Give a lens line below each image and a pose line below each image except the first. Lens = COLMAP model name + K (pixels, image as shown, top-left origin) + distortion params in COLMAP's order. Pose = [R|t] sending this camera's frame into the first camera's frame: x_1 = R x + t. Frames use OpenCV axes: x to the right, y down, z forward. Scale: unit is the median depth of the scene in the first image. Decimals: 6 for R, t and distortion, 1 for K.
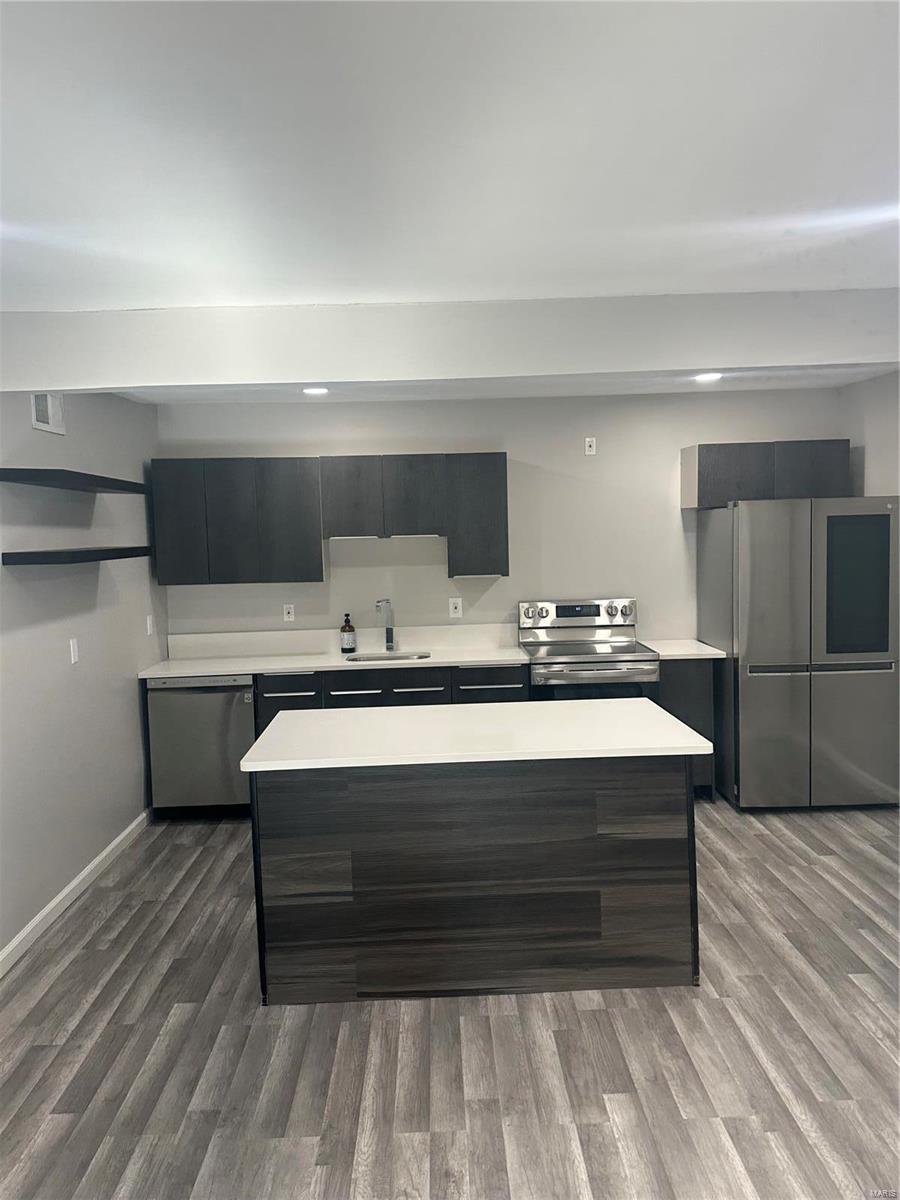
lens RADIAL K [[927.2, 0, 450.0], [0, 927.2, 600.0], [0, 0, 1]] dist [0.007658, -0.015285]
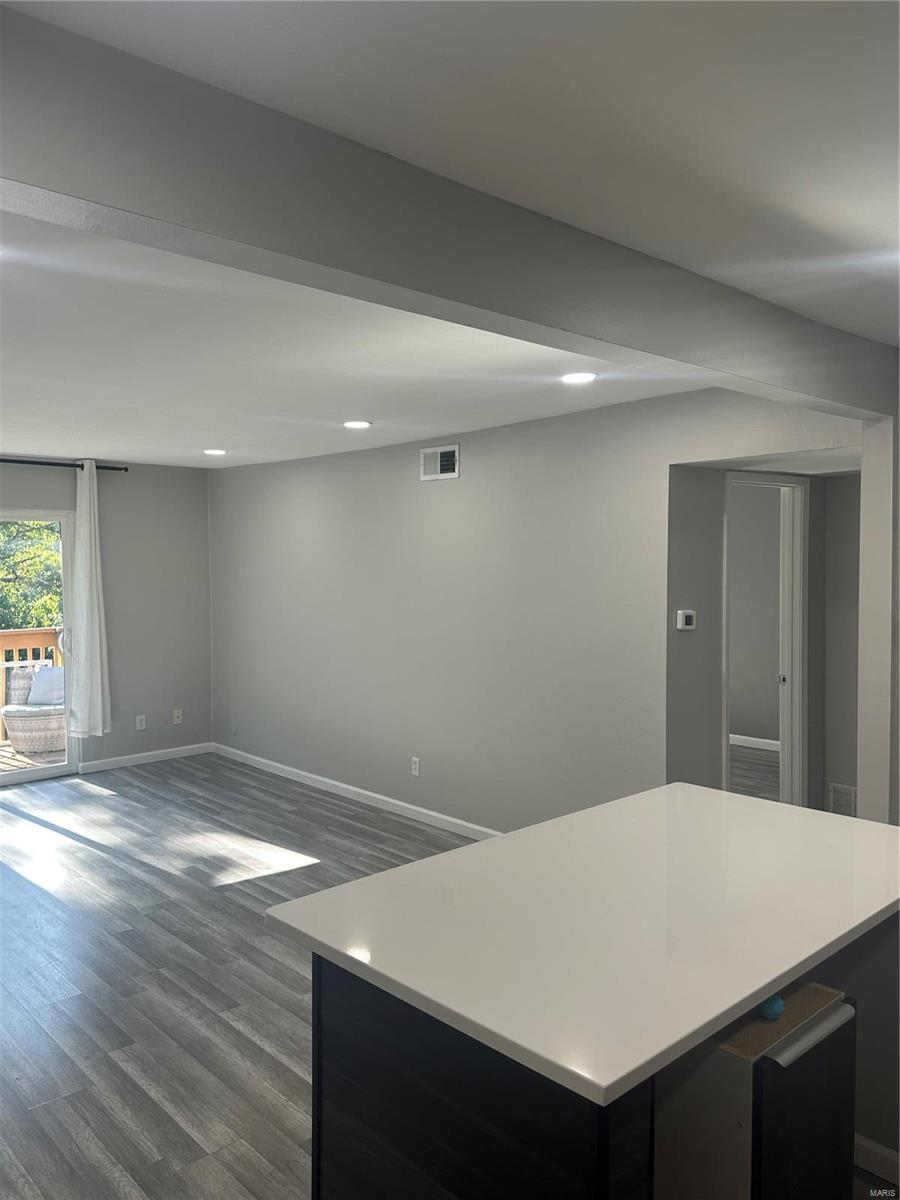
lens RADIAL K [[927.2, 0, 450.0], [0, 927.2, 600.0], [0, 0, 1]] dist [0.007658, -0.015285]
pose [[-0.750606, 0.063313, -0.657710, 0.351940], [-0.024236, 0.992091, 0.123161, -0.080017], [0.660306, 0.108386, -0.743134, 0.908958]]
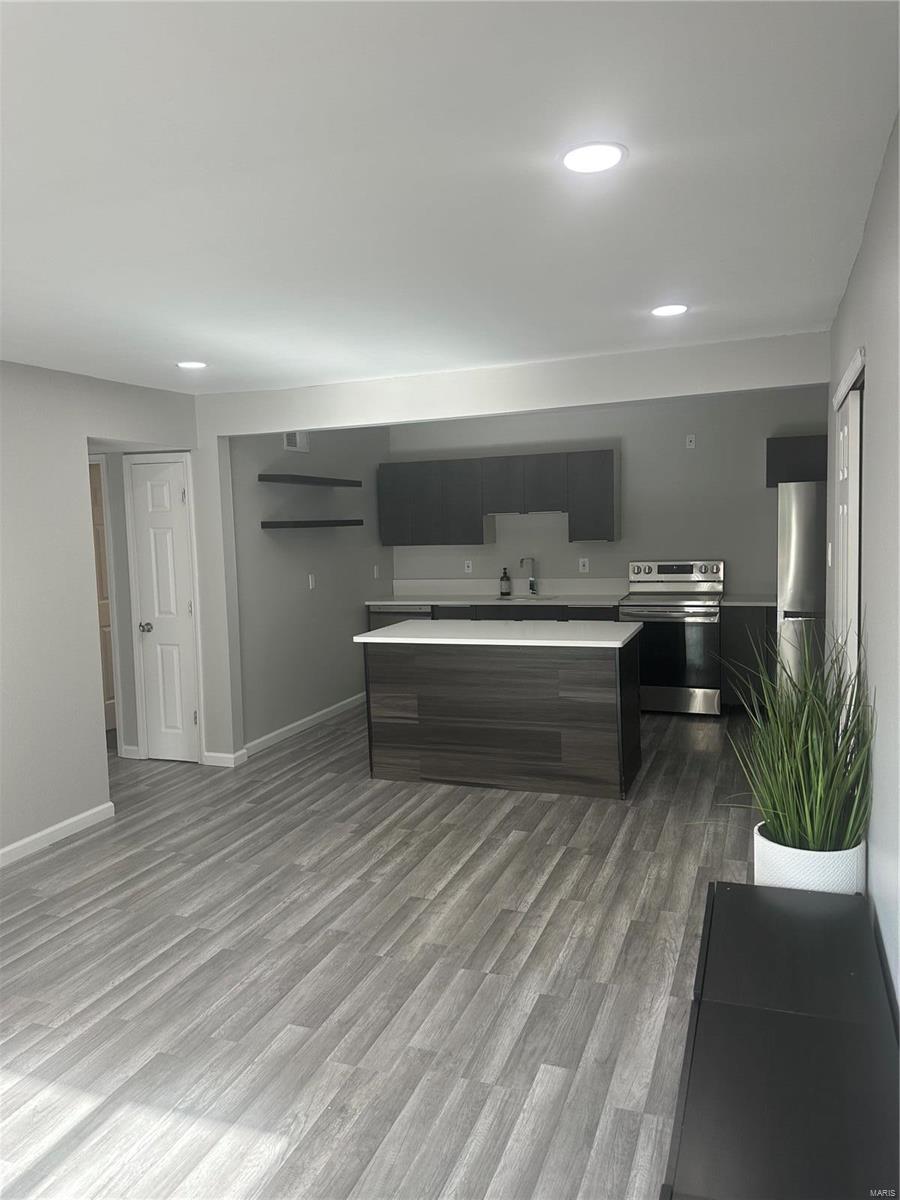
lens RADIAL K [[843.1, 0, 450.0], [0, 843.1, 600.0], [0, 0, 1]] dist [0.082859, -0.002268]
pose [[0.925898, 0.031674, -0.376444, 0.329179], [-0.021557, 0.999285, 0.031059, 0.027716], [0.377158, -0.020642, 0.925919, -0.262695]]
